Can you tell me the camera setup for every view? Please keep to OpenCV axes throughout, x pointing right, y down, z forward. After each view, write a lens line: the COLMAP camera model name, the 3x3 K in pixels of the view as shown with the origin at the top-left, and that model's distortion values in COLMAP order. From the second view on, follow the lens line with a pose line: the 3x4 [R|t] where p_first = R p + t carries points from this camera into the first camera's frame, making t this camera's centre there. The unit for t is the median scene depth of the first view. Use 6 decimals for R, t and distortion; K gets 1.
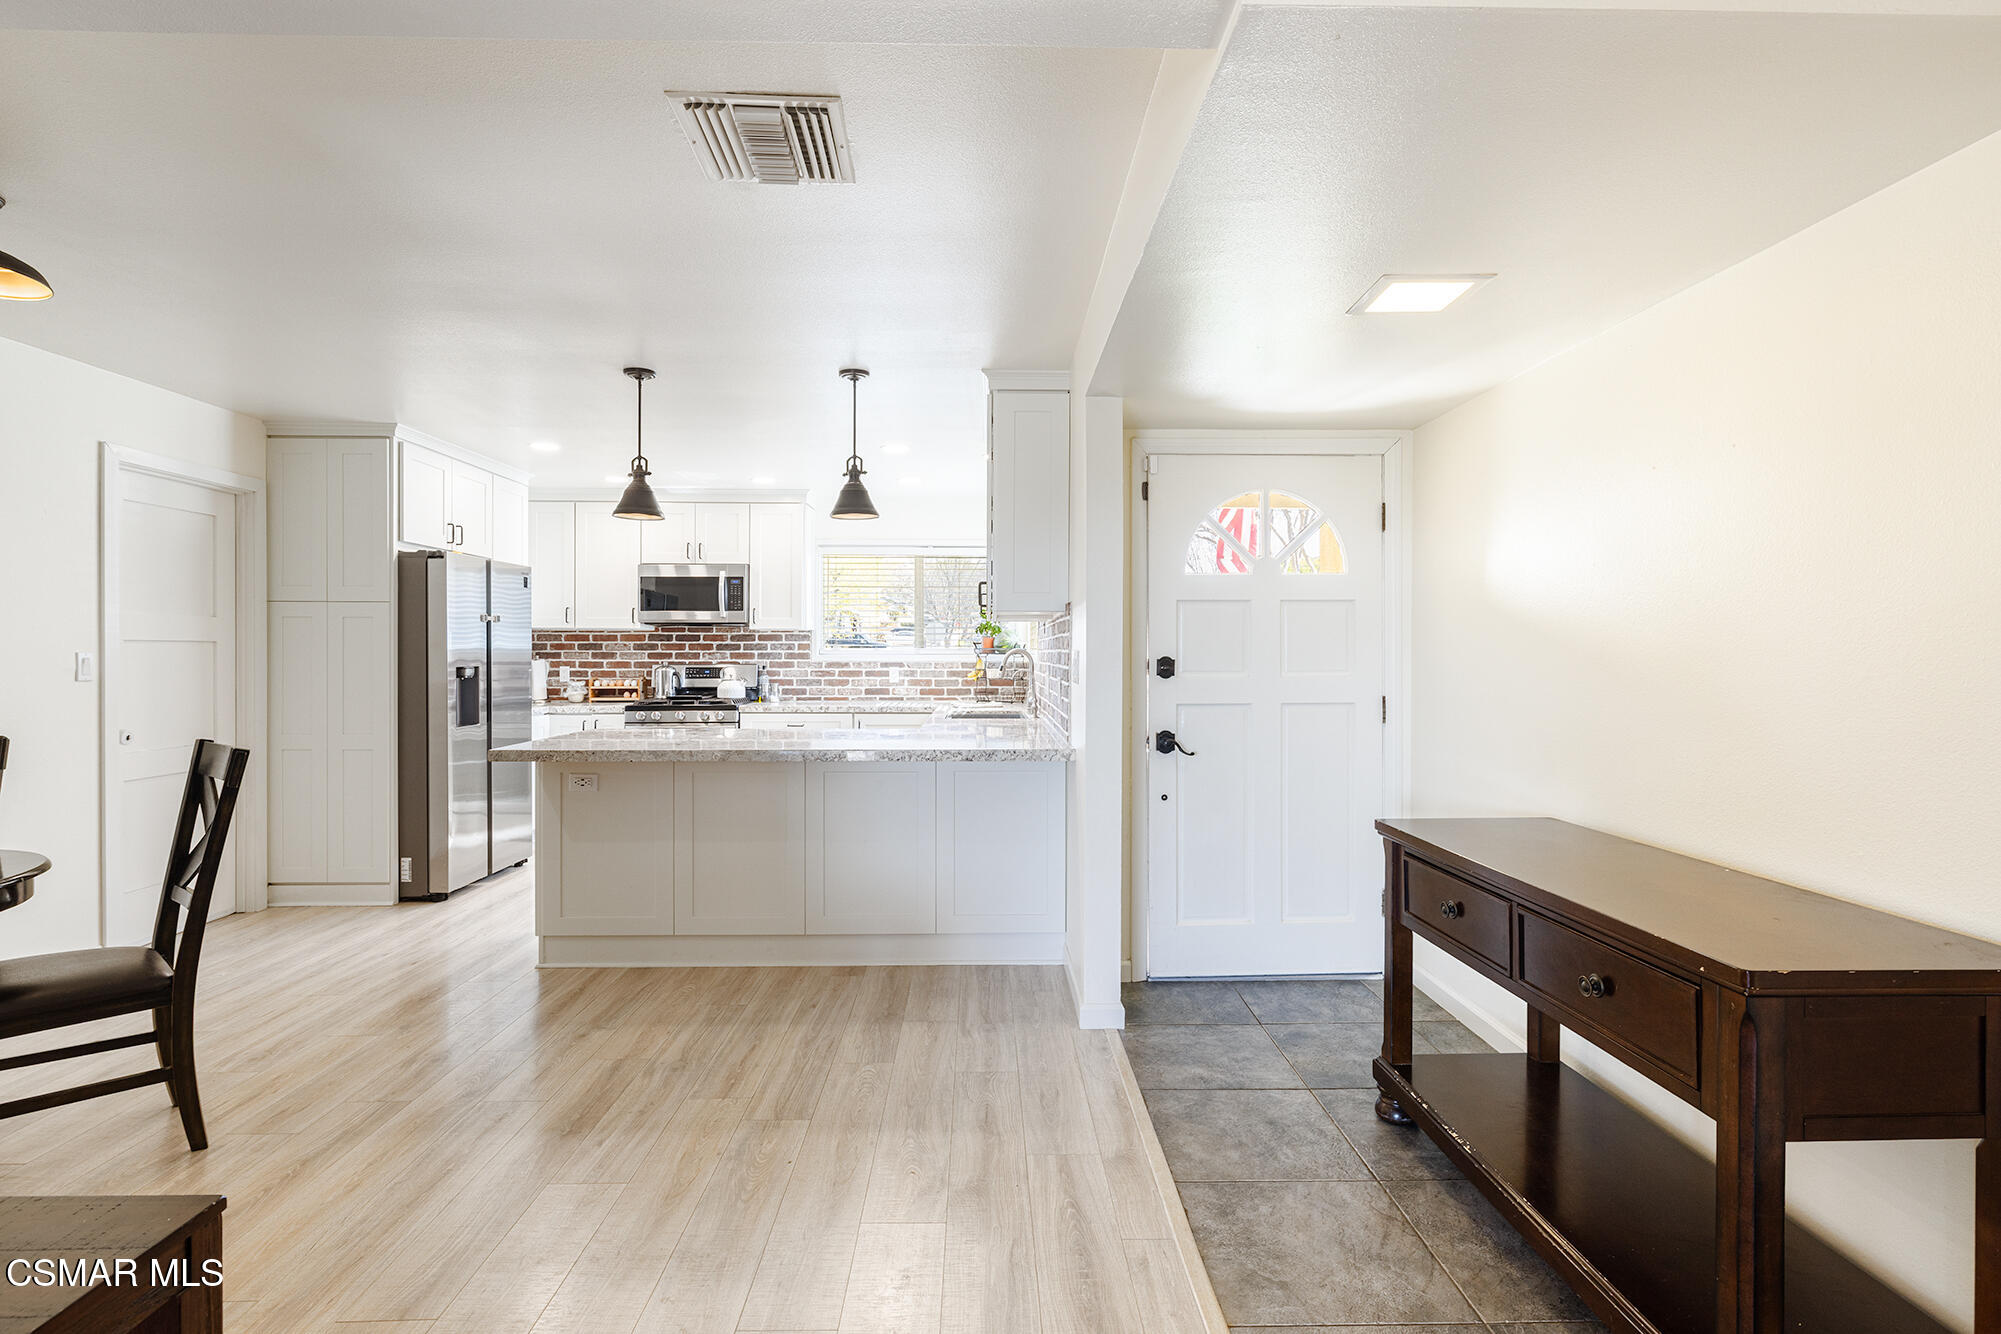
lens RADIAL K [[963.0, 0, 951.3], [0, 963.0, 657.4], [0, 0, 1]] dist [-0.006147, 0.000998]
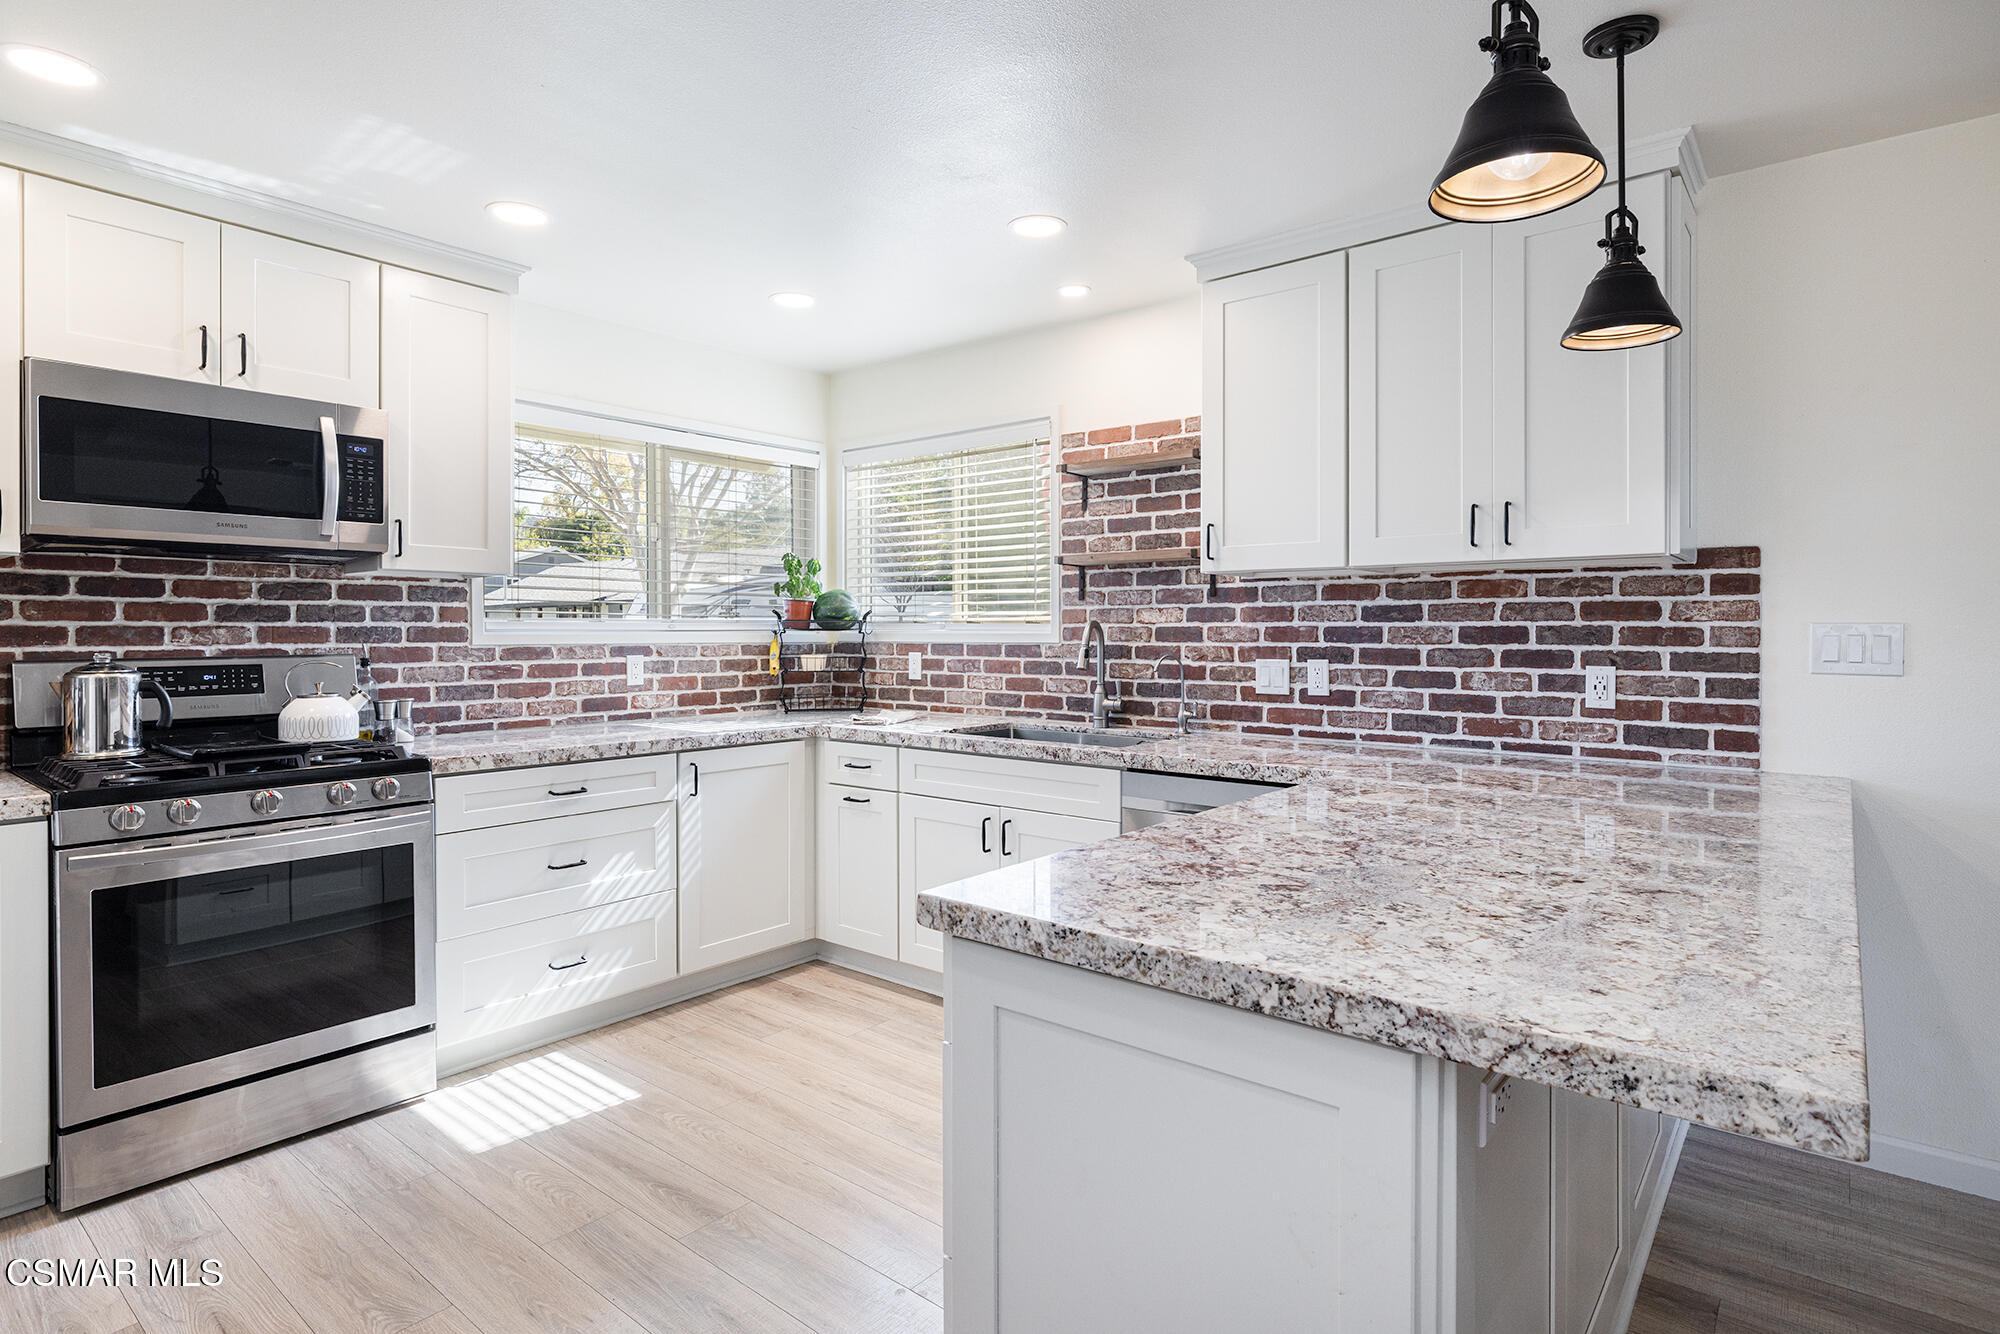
lens RADIAL K [[1062.7, 0, 983.4], [0, 1062.7, 632.7], [0, 0, 1]] dist [0.004950, 0.002471]
pose [[0.635272, -0.003087, 0.772282, -0.381855], [0.005183, 0.999987, -0.000266, -0.000995], [-0.772271, 0.004172, 0.635279, 0.492421]]
